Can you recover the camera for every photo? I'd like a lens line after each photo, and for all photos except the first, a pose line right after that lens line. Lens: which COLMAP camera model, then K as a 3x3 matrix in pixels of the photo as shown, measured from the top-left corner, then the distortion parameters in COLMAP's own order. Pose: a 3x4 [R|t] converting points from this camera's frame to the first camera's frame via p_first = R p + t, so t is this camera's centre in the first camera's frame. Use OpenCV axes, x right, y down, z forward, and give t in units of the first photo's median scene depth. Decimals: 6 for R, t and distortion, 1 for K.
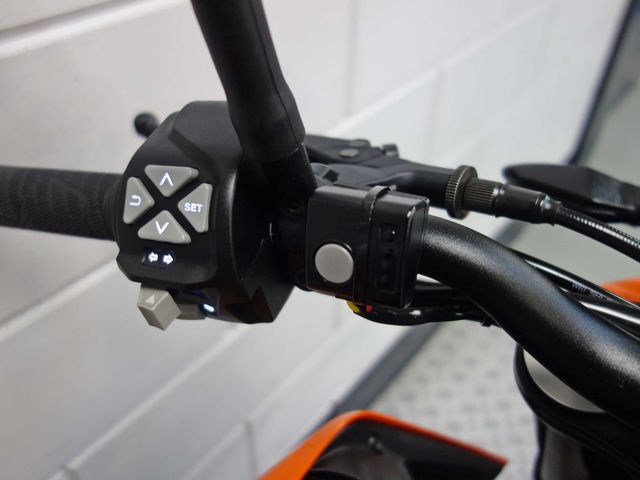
lens RADIAL K [[560.3, 0, 320.0], [0, 560.3, 240.0], [0, 0, 1]] dist [0.004281, -0.001939]
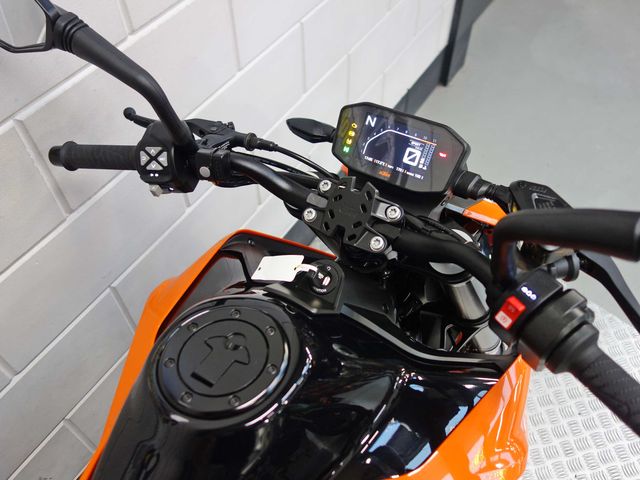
lens RADIAL K [[560.3, 0, 320.0], [0, 560.3, 240.0], [0, 0, 1]] dist [0.004281, -0.001939]
pose [[0.991271, -0.113667, 0.066801, 0.411785], [0.098059, 0.974308, 0.202750, -0.166373], [-0.088131, -0.194429, 0.976949, -2.349130]]
